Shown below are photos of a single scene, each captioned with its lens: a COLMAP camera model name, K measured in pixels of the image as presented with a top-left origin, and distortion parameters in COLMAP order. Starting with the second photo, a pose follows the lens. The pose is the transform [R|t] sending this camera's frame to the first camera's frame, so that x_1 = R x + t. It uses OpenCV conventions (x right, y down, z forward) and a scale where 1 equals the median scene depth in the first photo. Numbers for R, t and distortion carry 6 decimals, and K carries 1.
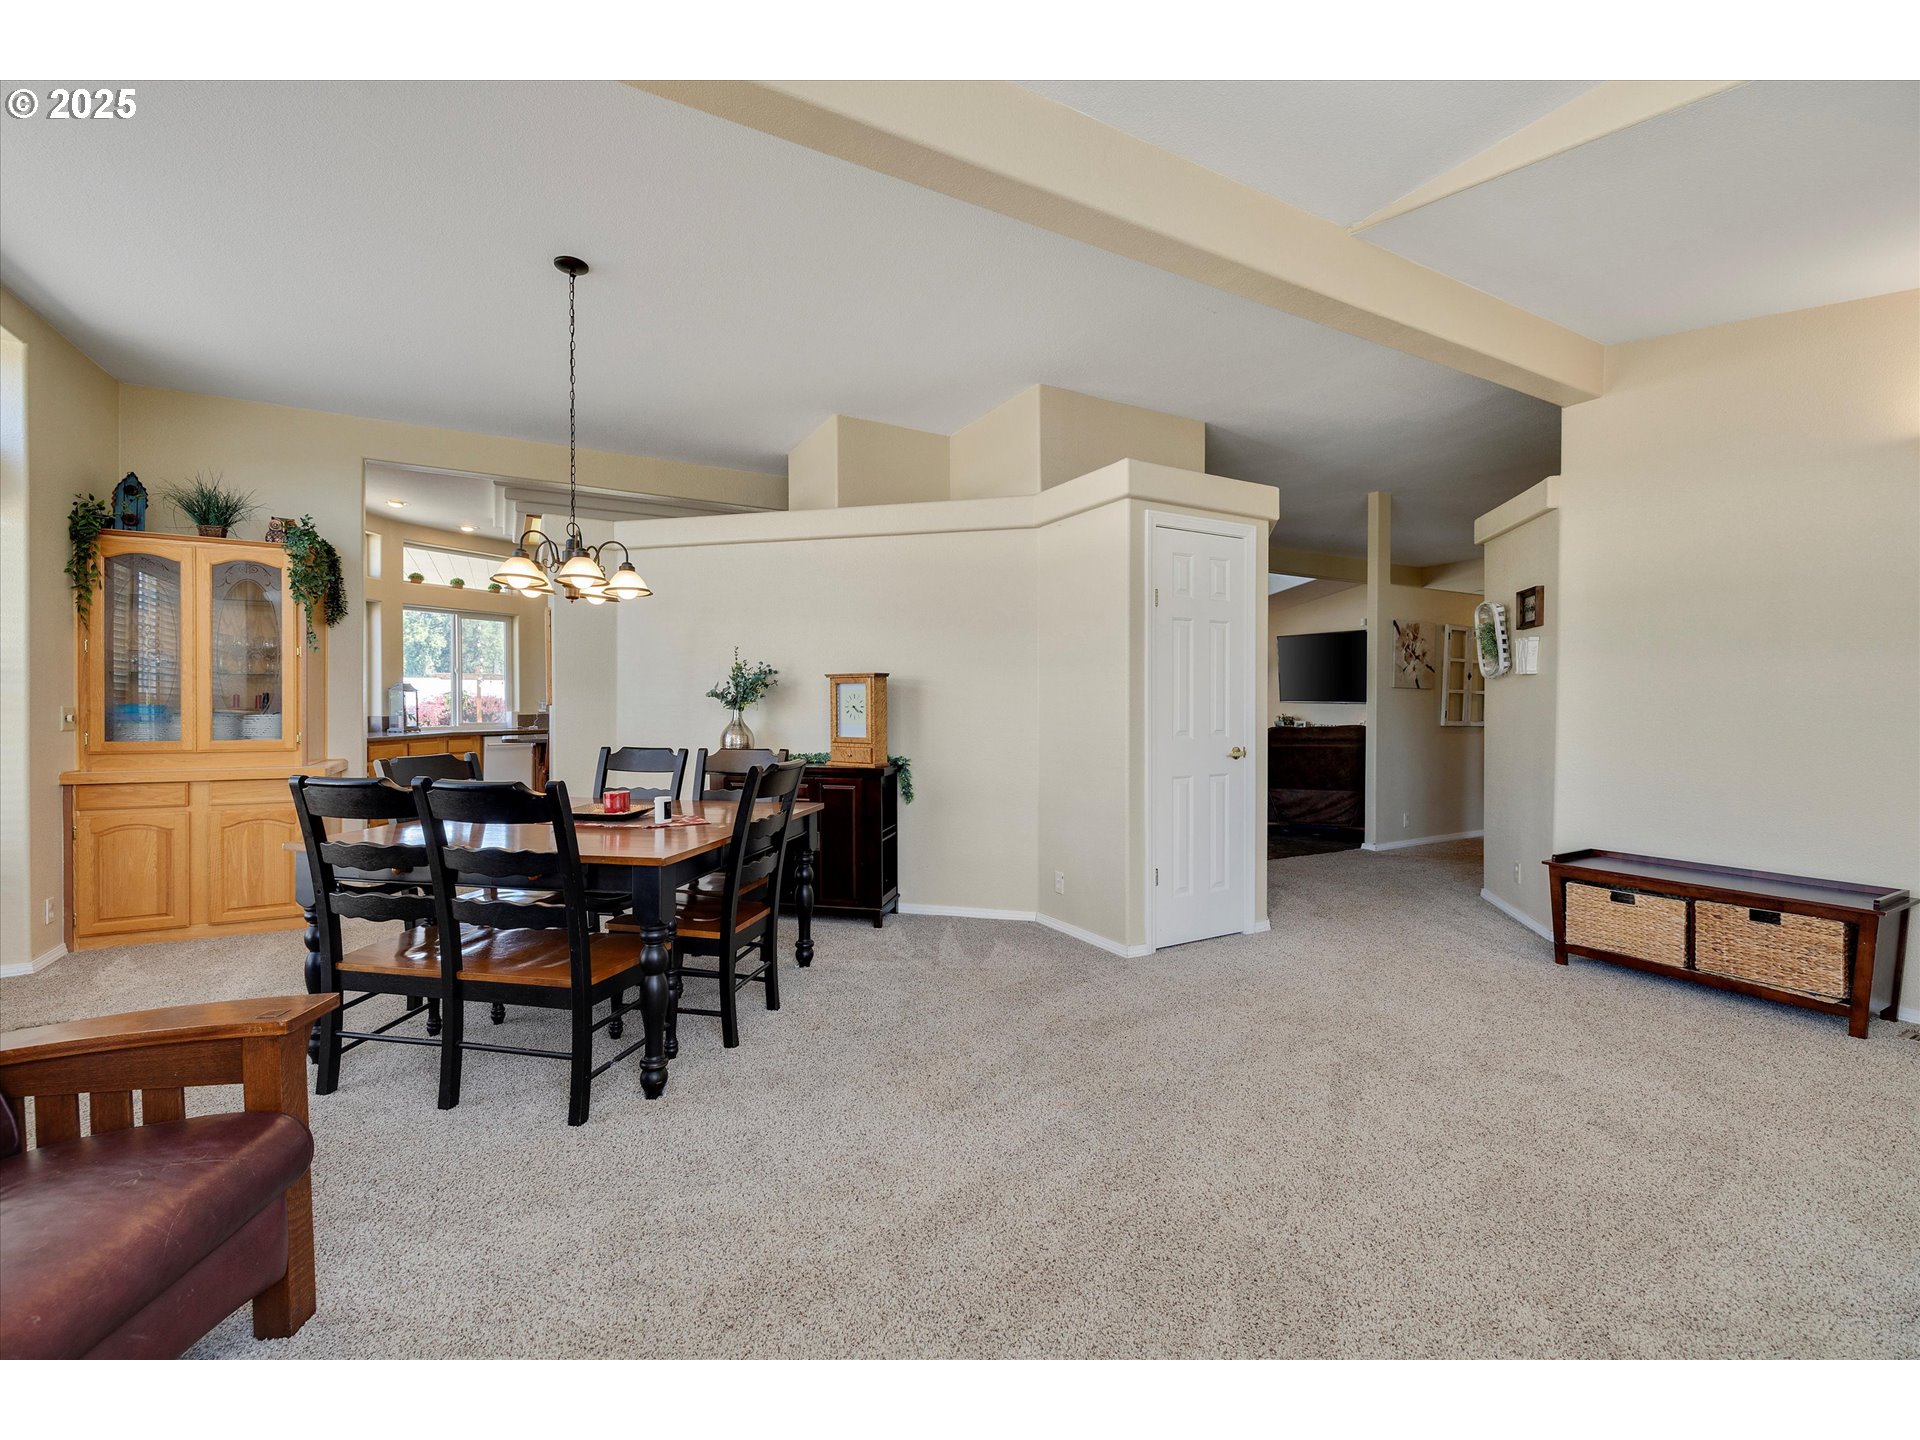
lens RADIAL K [[808.5, 0, 947.0], [0, 808.5, 705.5], [0, 0, 1]] dist [0.000312, 0.000390]
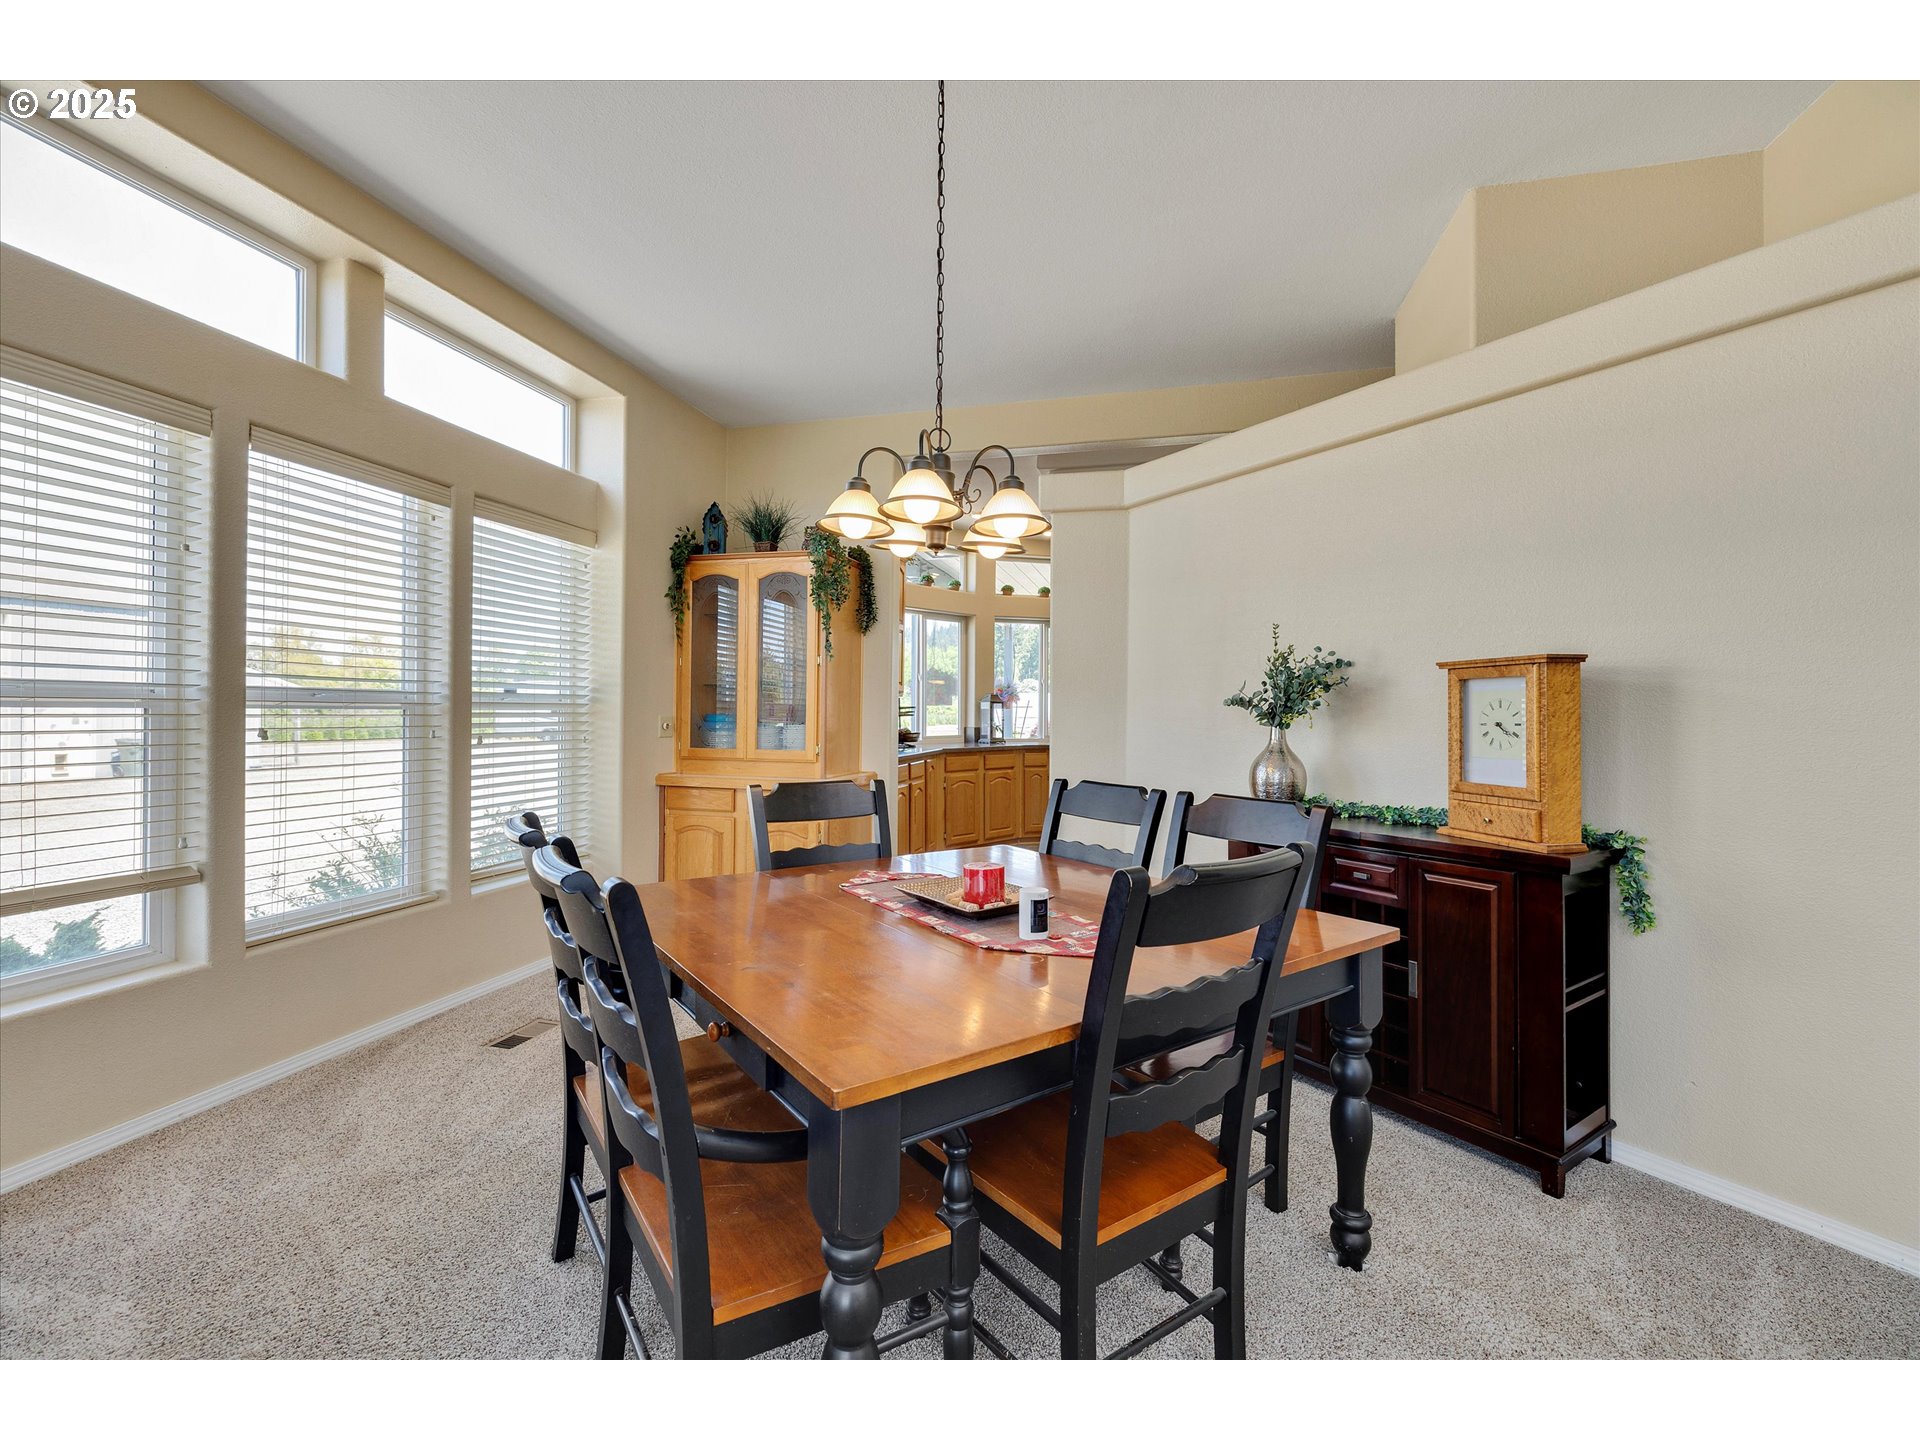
lens RADIAL K [[808.5, 0, 957.2], [0, 808.5, 712.8], [0, 0, 1]] dist [0.000312, 0.000390]
pose [[0.724765, 0.002835, -0.688991, -0.013031], [-0.007922, 0.999960, -0.004218, -0.000728], [0.688951, 0.008515, 0.724758, 0.411467]]
